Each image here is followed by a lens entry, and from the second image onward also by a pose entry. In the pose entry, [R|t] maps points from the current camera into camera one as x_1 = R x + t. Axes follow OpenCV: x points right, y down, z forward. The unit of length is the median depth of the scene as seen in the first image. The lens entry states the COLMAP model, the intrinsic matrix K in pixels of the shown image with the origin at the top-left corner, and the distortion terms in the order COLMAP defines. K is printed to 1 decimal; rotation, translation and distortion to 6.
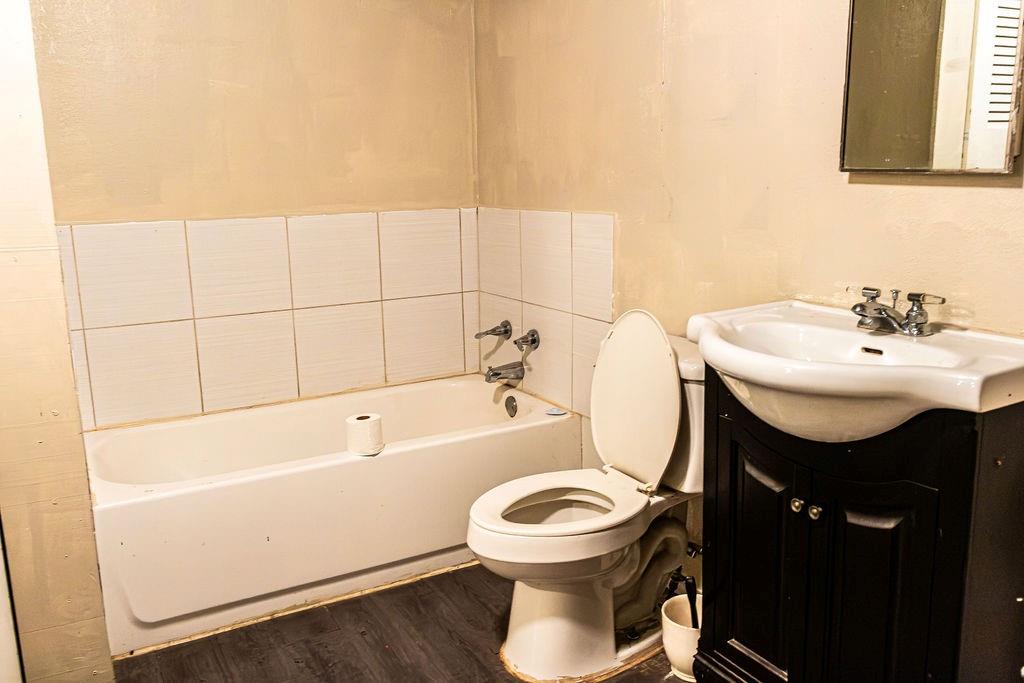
lens RADIAL K [[839.3, 0, 509.2], [0, 839.3, 340.6], [0, 0, 1]] dist [0.011171, -0.009397]
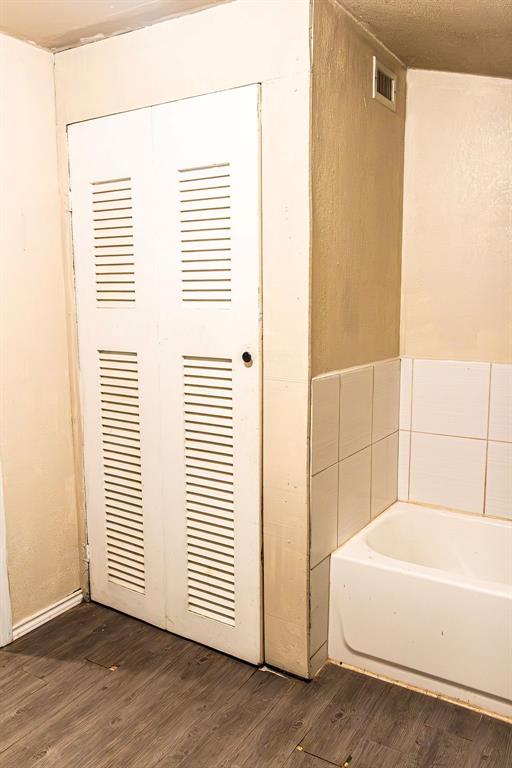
lens RADIAL K [[629.5, 0, 254.2], [0, 629.5, 384.5], [0, 0, 1]] dist [0.011171, -0.009397]
pose [[0.478640, 0.137076, -0.867245, 0.335305], [-0.176964, 0.982529, 0.057629, -0.125682], [0.859993, 0.125888, 0.494535, 0.279860]]
